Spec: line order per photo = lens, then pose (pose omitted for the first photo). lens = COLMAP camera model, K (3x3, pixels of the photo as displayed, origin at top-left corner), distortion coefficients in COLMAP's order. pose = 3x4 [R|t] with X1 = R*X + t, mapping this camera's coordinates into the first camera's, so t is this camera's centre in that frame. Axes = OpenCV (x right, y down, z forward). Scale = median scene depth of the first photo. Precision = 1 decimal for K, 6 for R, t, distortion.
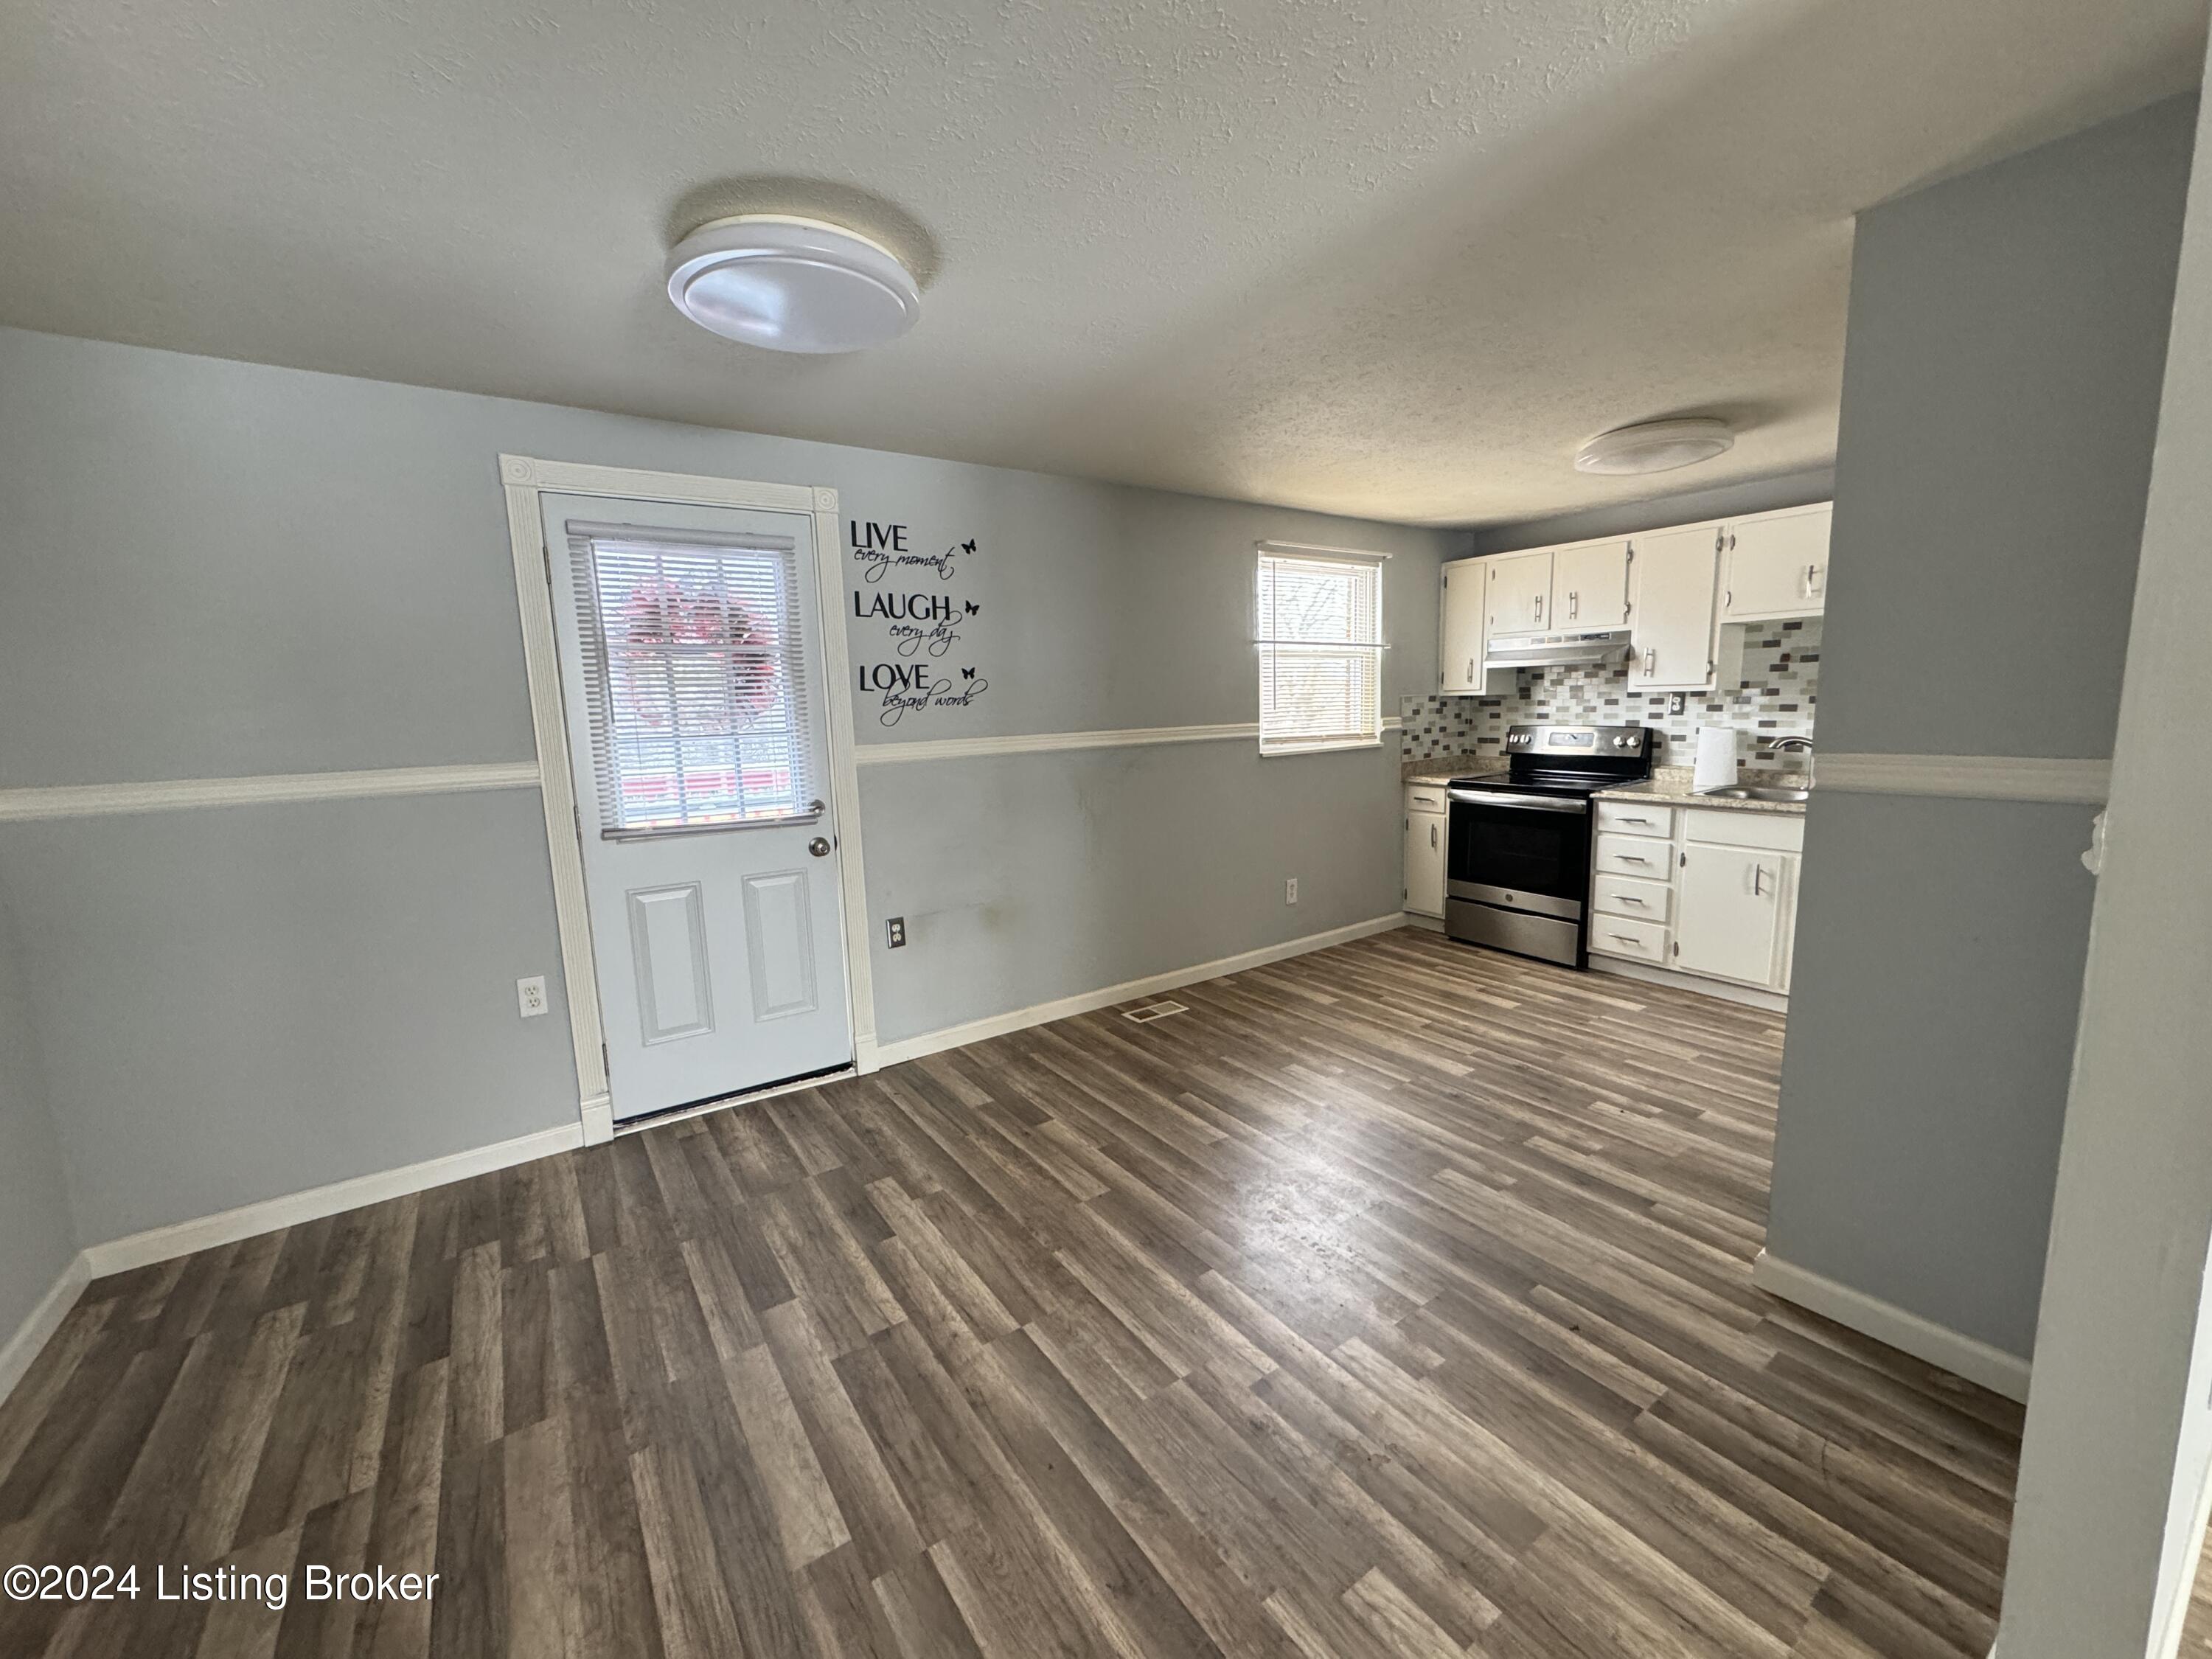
lens RADIAL K [[875.4, 0, 1104.2], [0, 875.4, 829.4], [0, 0, 1]] dist [-0.002594, 0.000260]
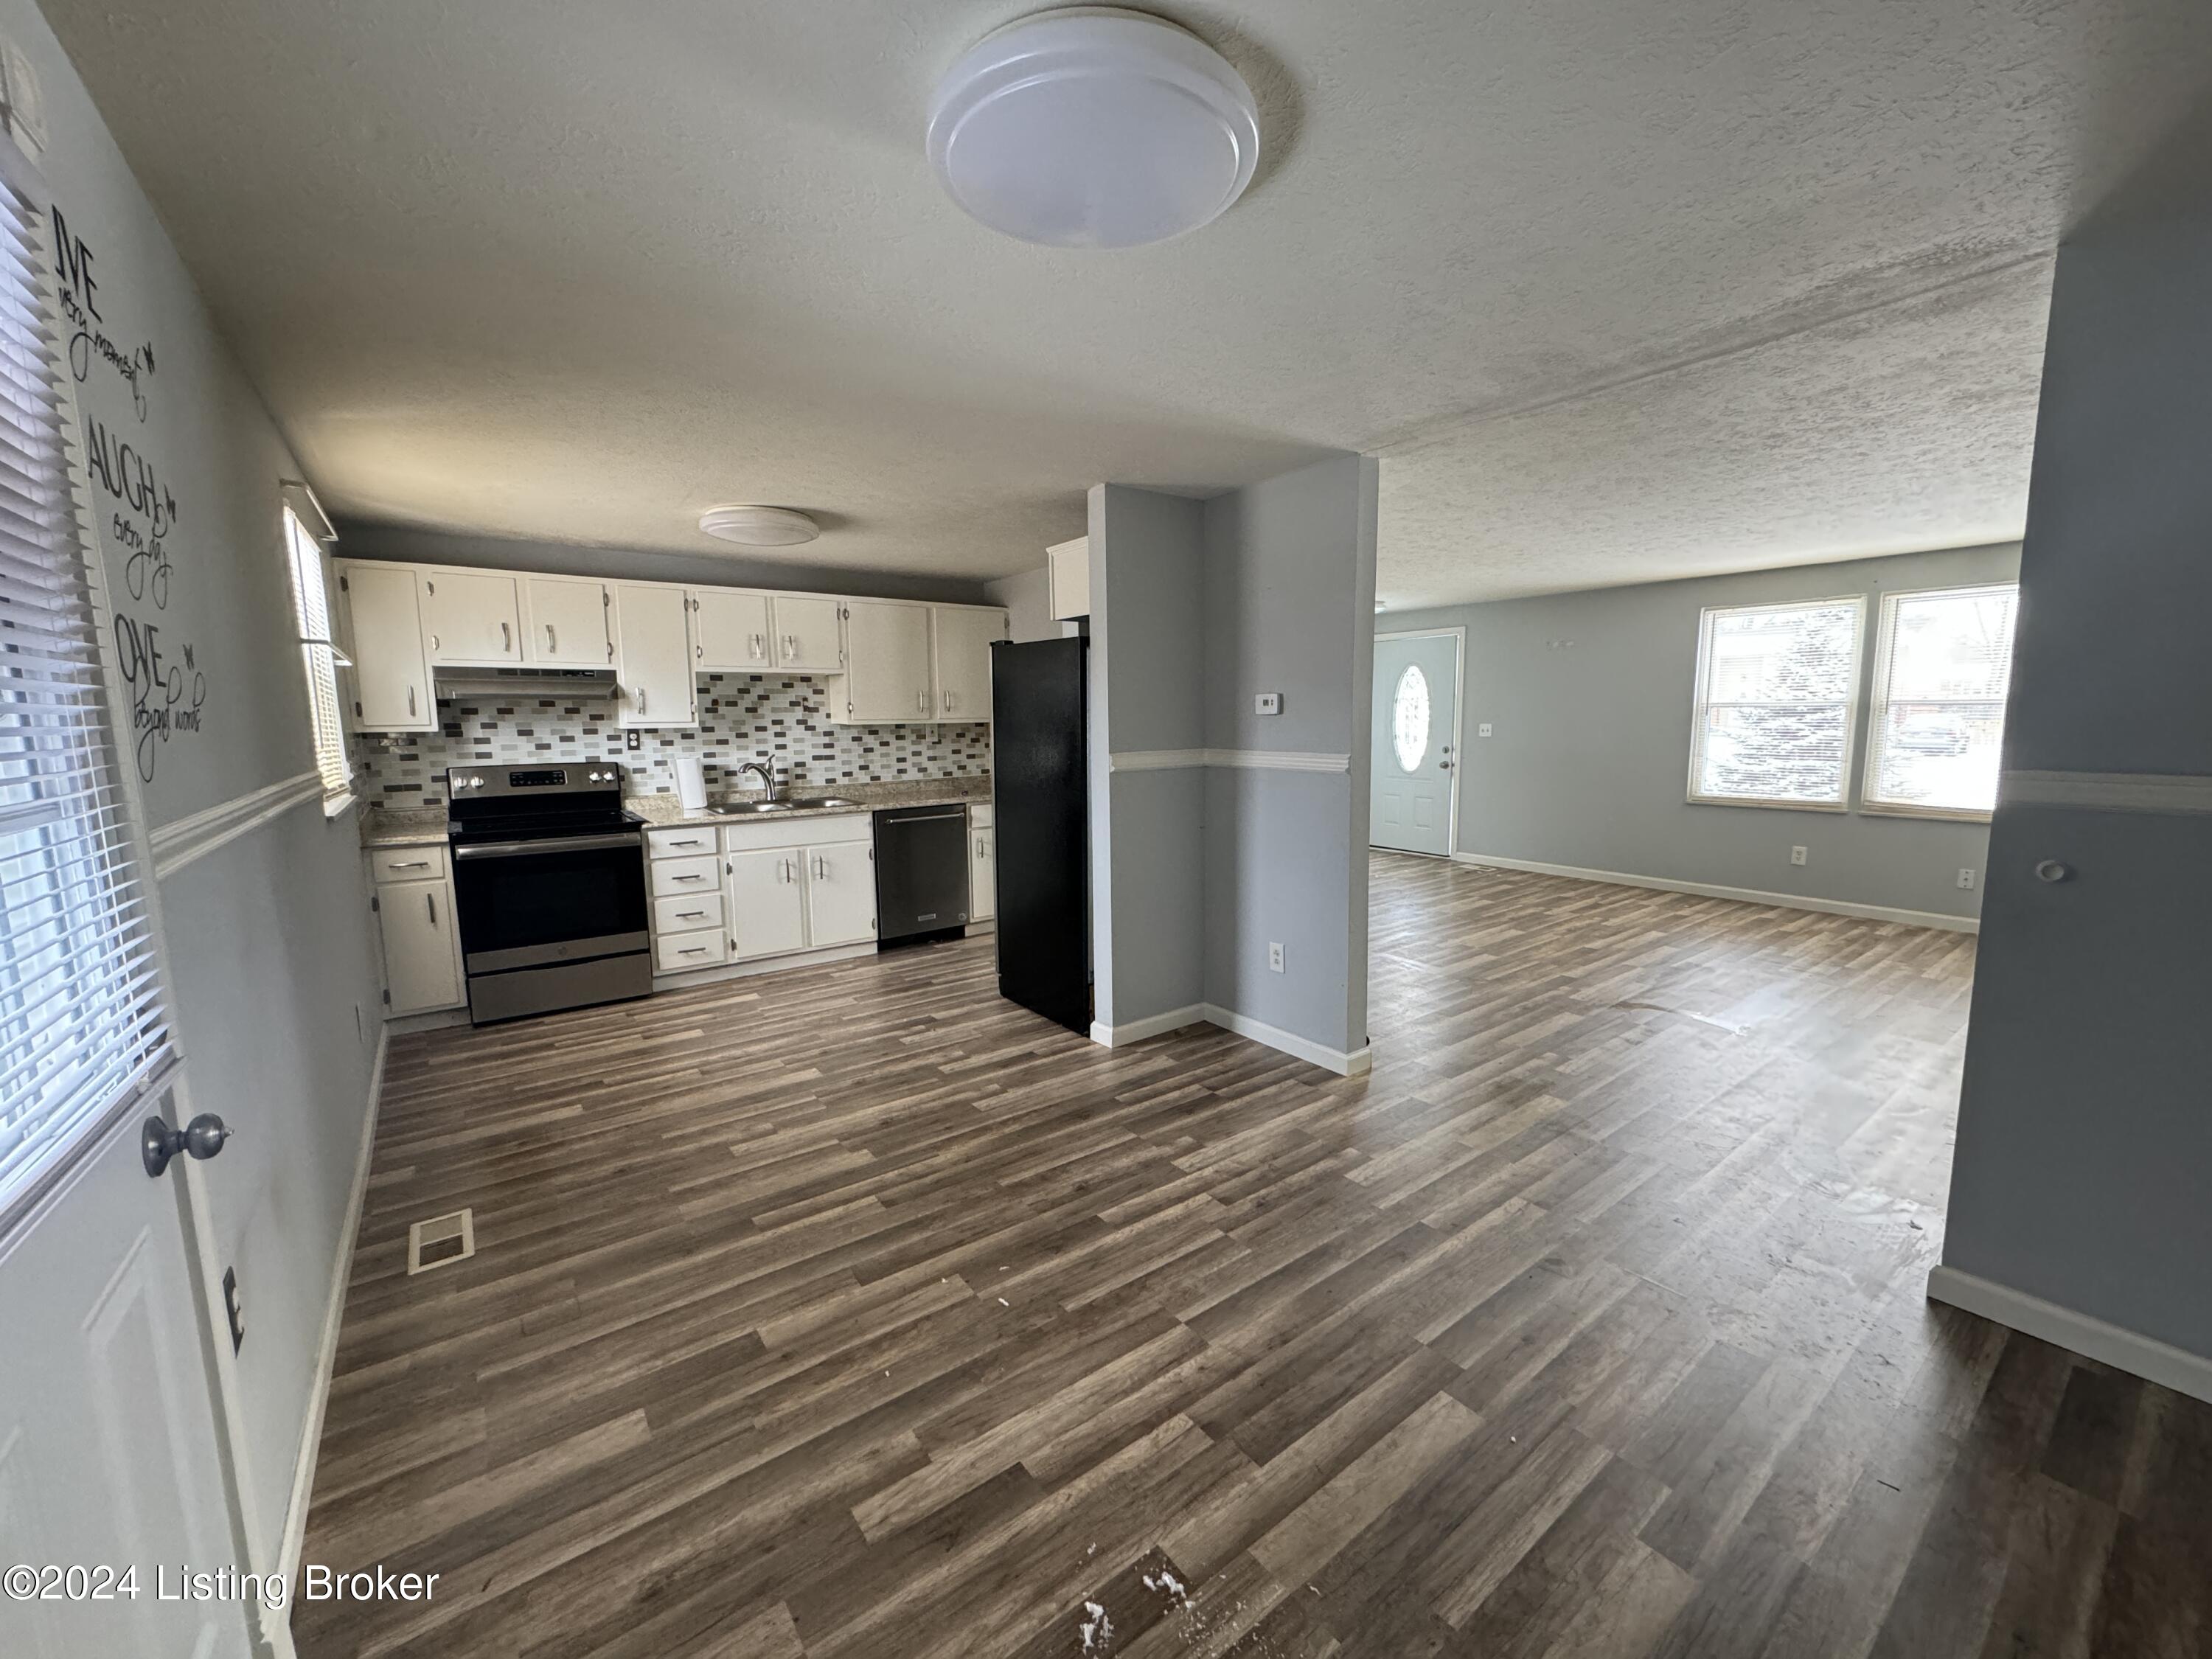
lens RADIAL K [[875.4, 0, 1104.2], [0, 875.4, 829.4], [0, 0, 1]] dist [-0.002594, 0.000260]
pose [[-0.035318, -0.100629, 0.994297, -0.543743], [0.159780, 0.981551, 0.105015, -0.062511], [-0.986521, 0.162578, -0.018588, 0.525112]]
